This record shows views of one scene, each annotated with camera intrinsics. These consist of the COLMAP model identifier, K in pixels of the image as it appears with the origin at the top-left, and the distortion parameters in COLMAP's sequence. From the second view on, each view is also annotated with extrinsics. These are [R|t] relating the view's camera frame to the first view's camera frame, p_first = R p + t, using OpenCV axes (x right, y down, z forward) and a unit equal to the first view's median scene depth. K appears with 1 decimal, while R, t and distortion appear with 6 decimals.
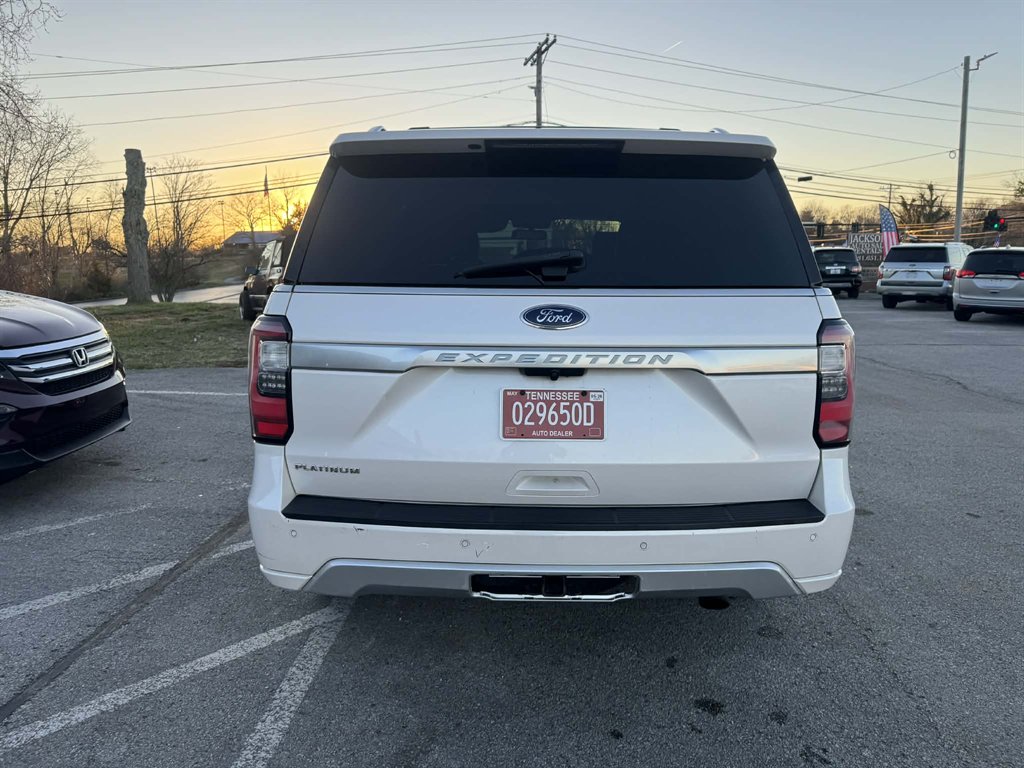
lens RADIAL K [[714.6, 0, 516.3], [0, 714.6, 381.2], [0, 0, 1]] dist [0.024208, -0.030248]
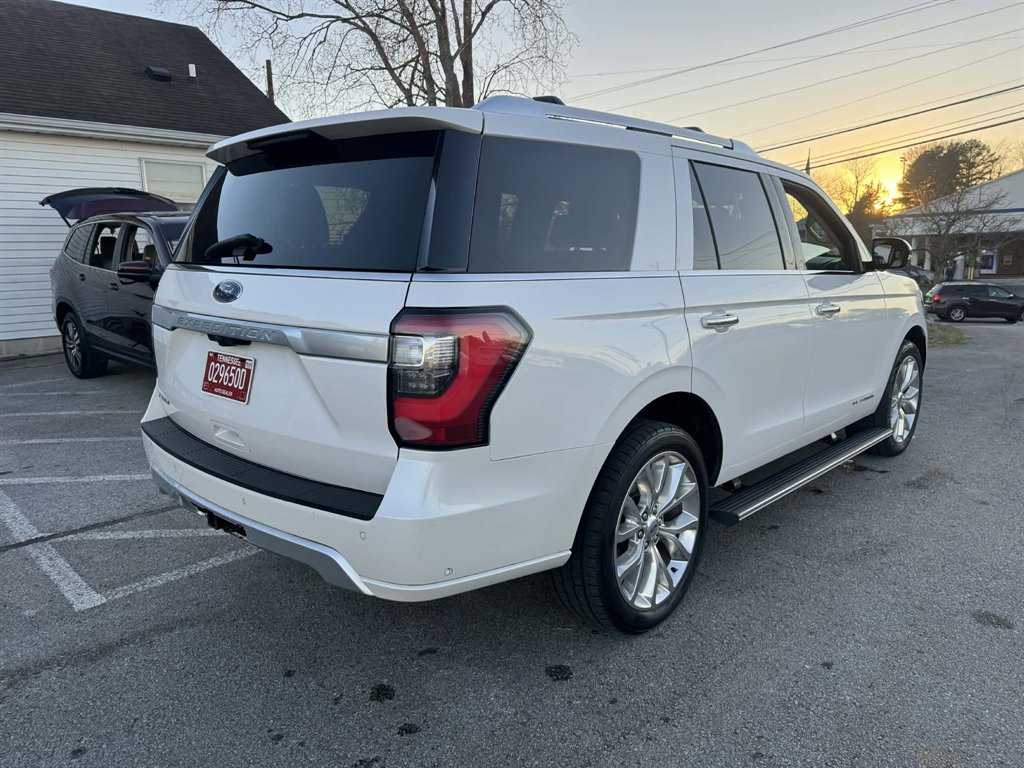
lens RADIAL K [[714.6, 0, 518.1], [0, 714.6, 377.4], [0, 0, 1]] dist [0.024208, -0.030248]
pose [[0.739458, 0.109994, -0.664156, 1.163907], [-0.100416, 0.993547, 0.052745, -0.059991], [0.665672, 0.027689, 0.745731, 0.425050]]
